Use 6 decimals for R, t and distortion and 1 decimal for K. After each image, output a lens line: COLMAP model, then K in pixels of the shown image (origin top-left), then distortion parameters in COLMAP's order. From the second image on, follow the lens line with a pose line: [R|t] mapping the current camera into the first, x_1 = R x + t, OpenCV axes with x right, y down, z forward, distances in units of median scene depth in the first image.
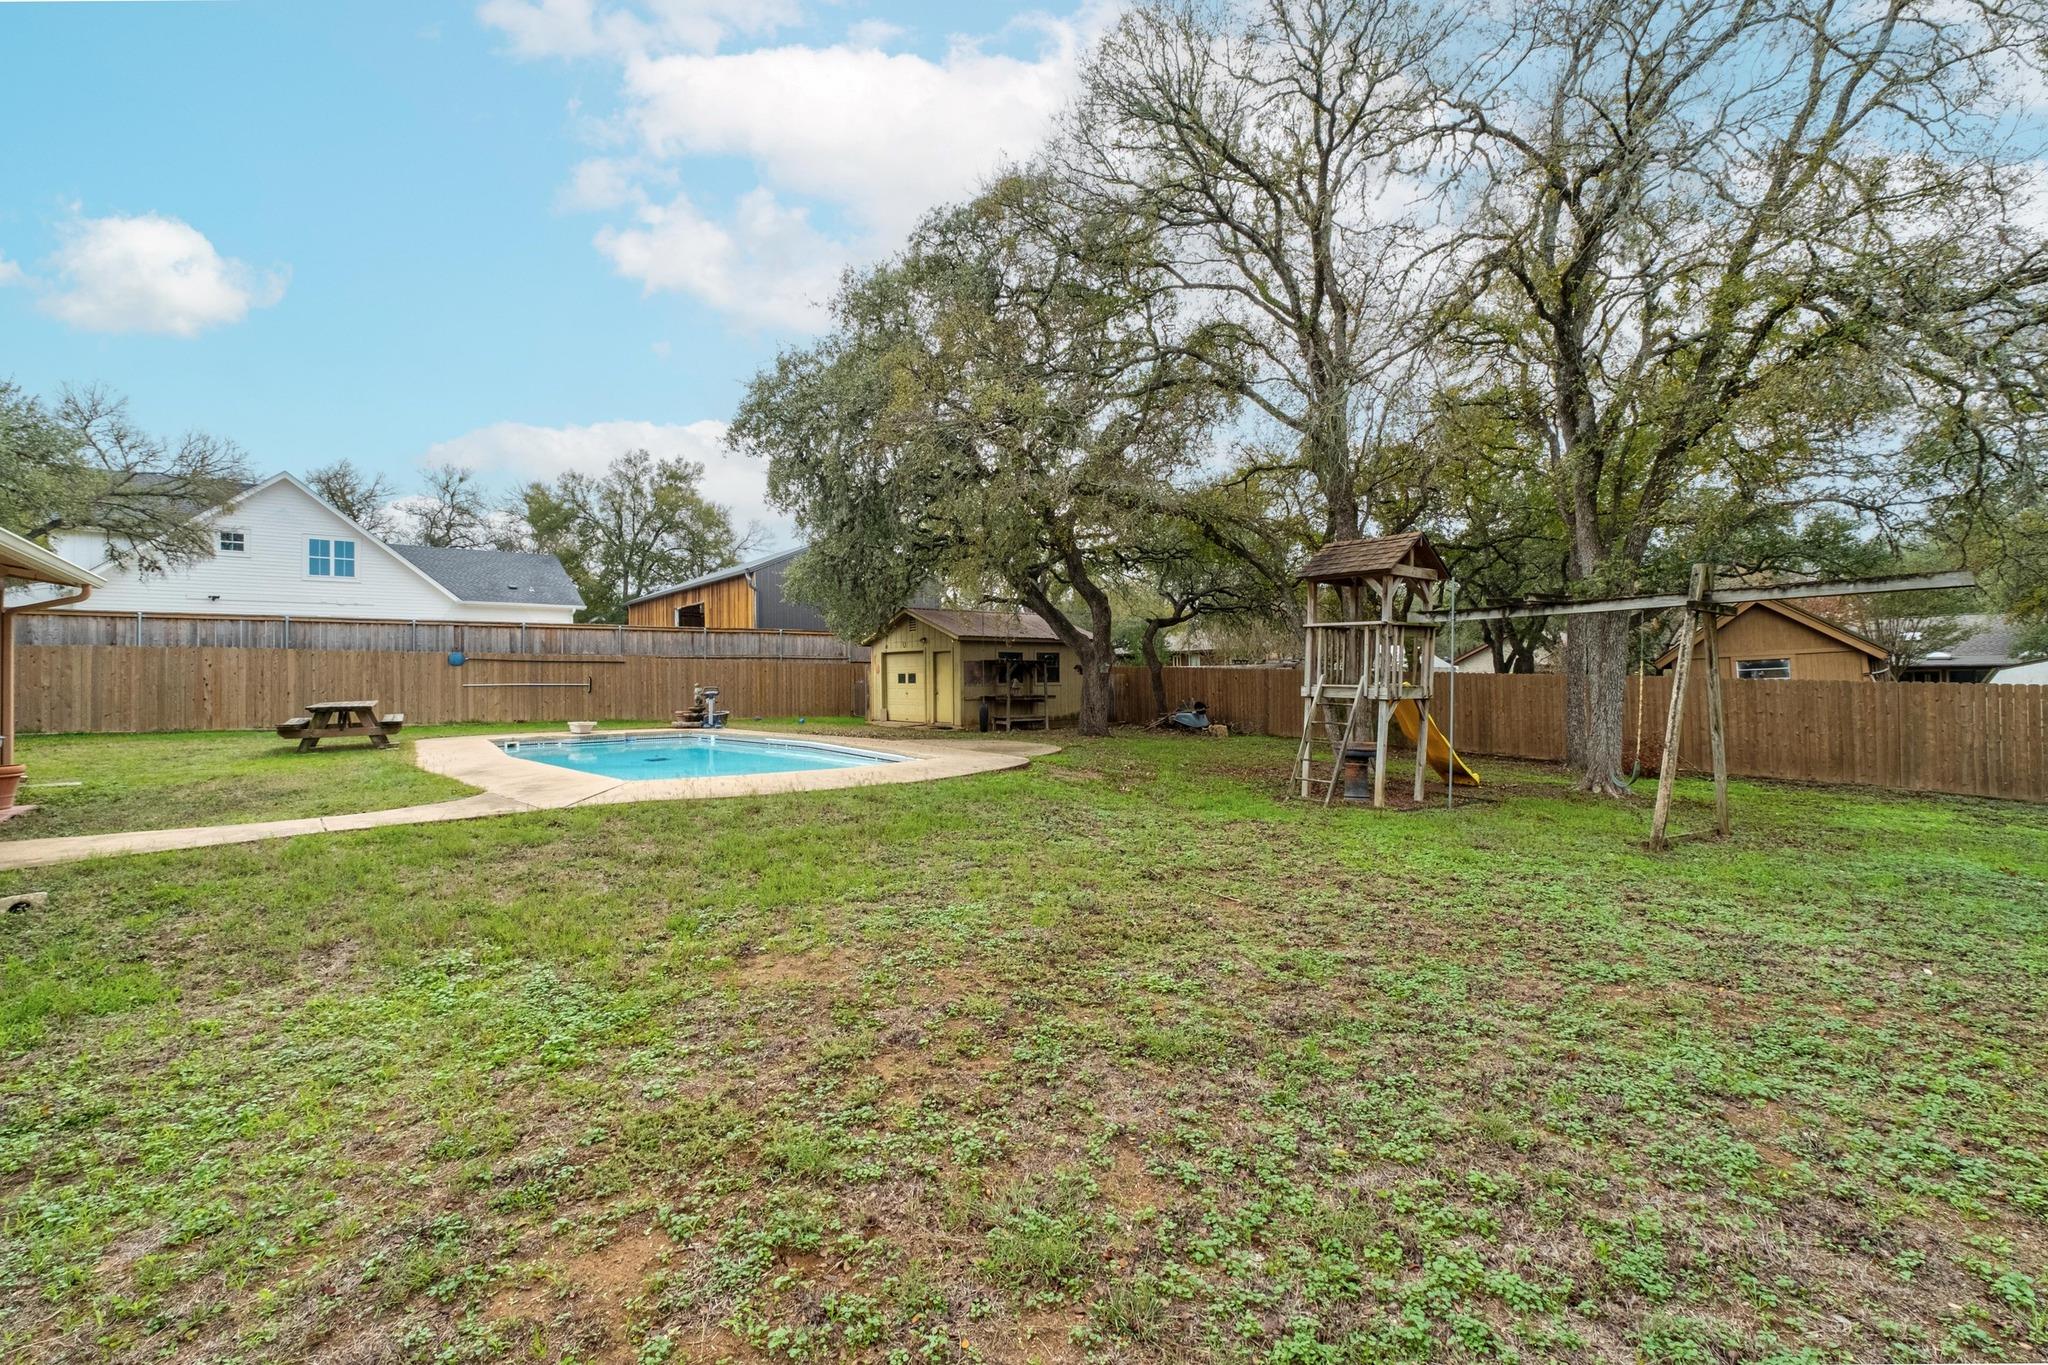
lens RADIAL K [[861.9, 0, 1024.1], [0, 861.9, 682.8], [0, 0, 1]] dist [-0.000728, 0.000754]
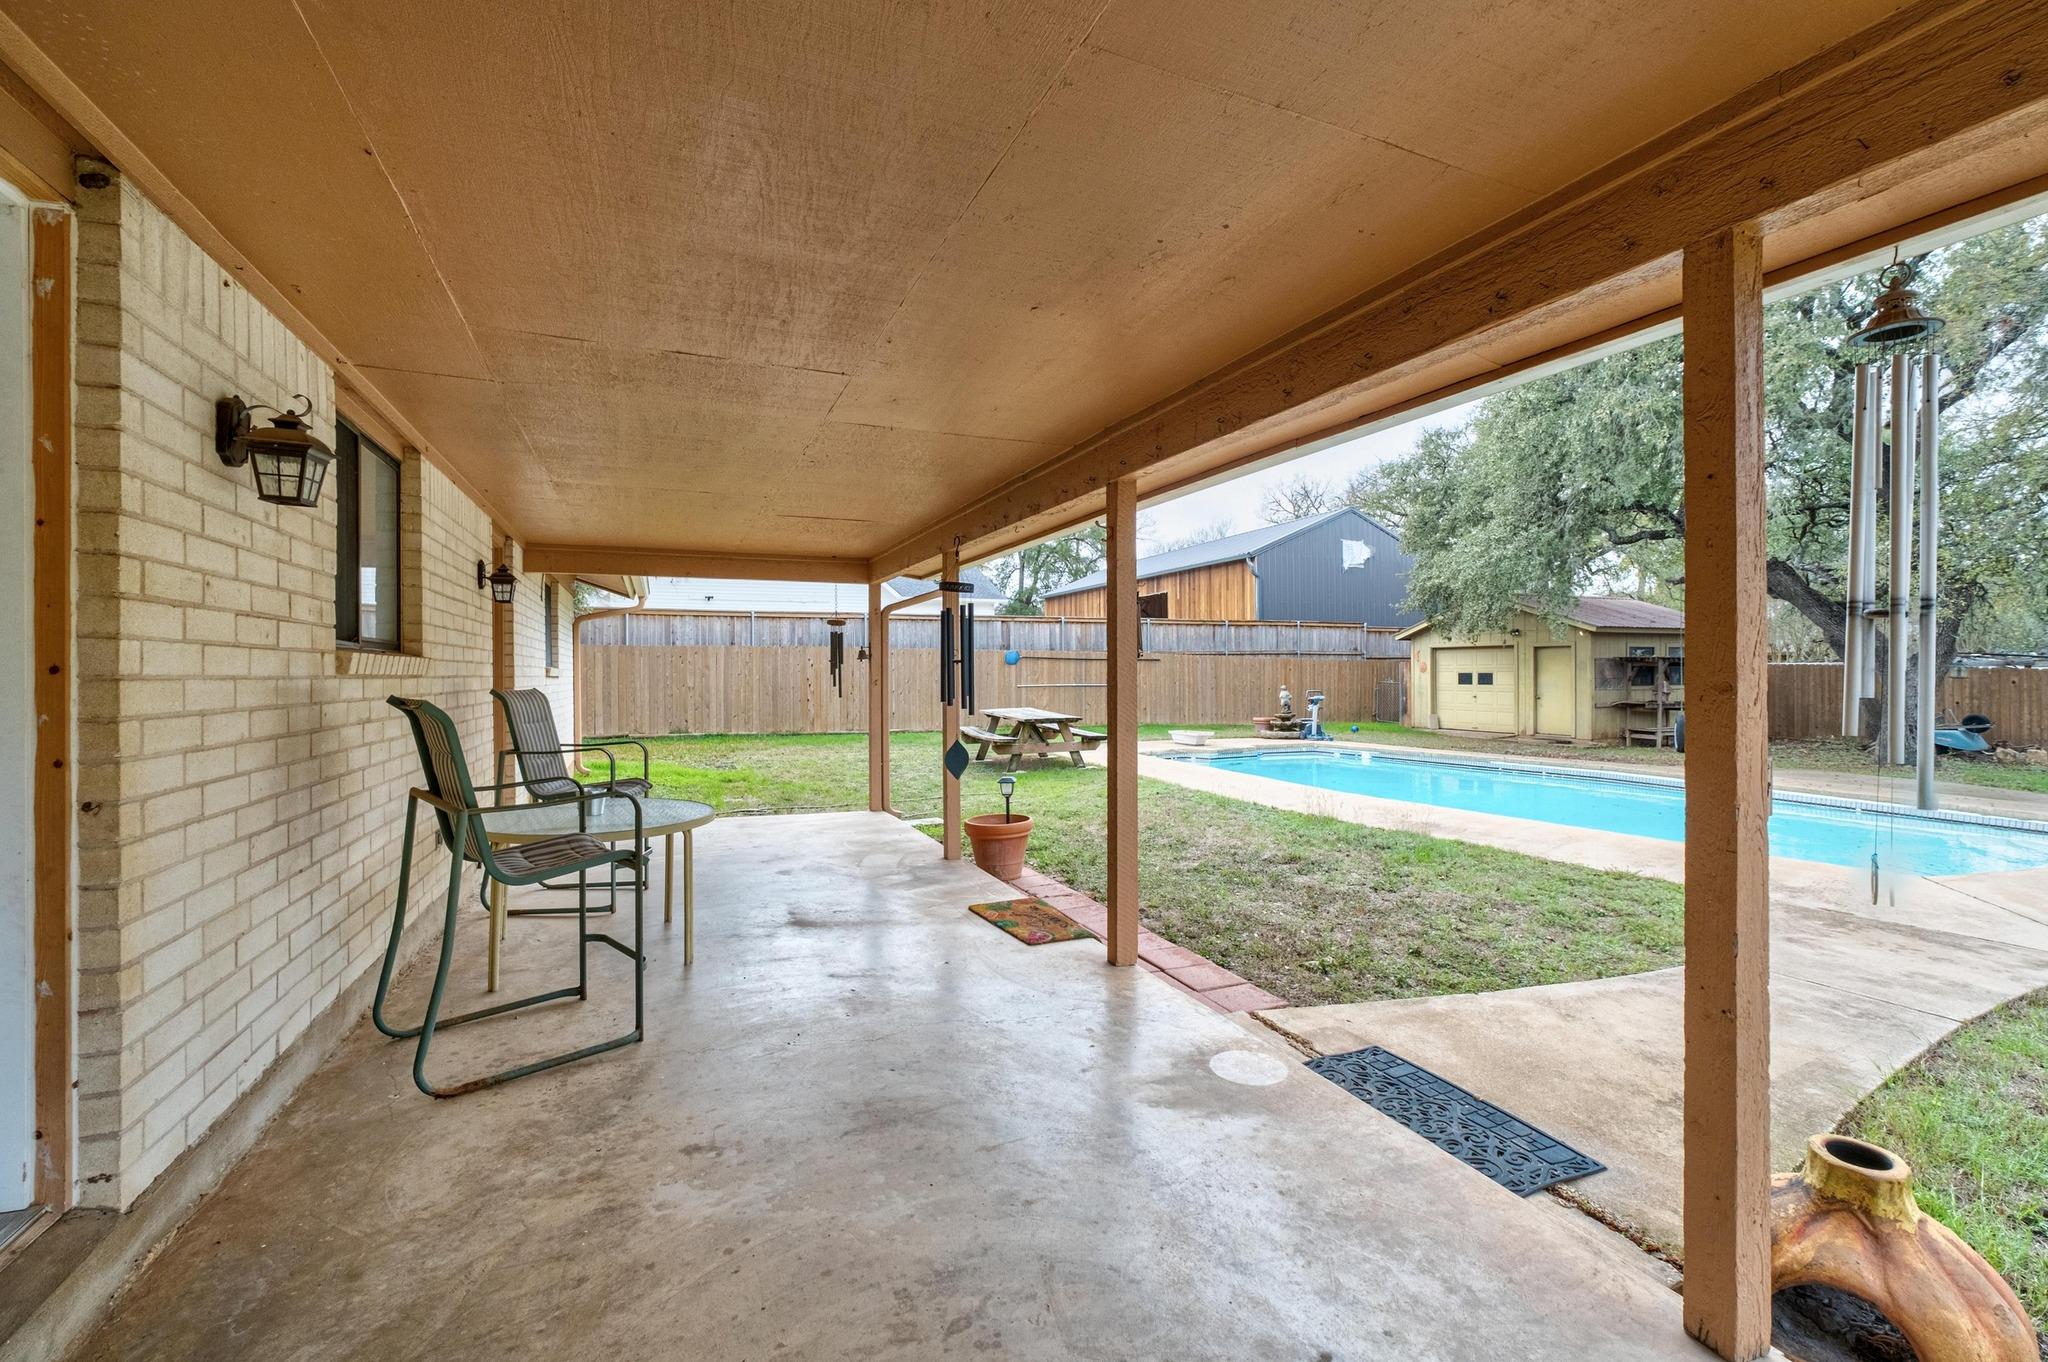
lens RADIAL K [[861.9, 0, 1029.3], [0, 861.9, 681.2], [0, 0, 1]] dist [-0.000728, 0.000754]
pose [[0.963256, 0.007219, -0.268487, -0.319189], [-0.004506, 0.999932, 0.010720, -0.009429], [0.268546, -0.009117, 0.963224, 0.087045]]
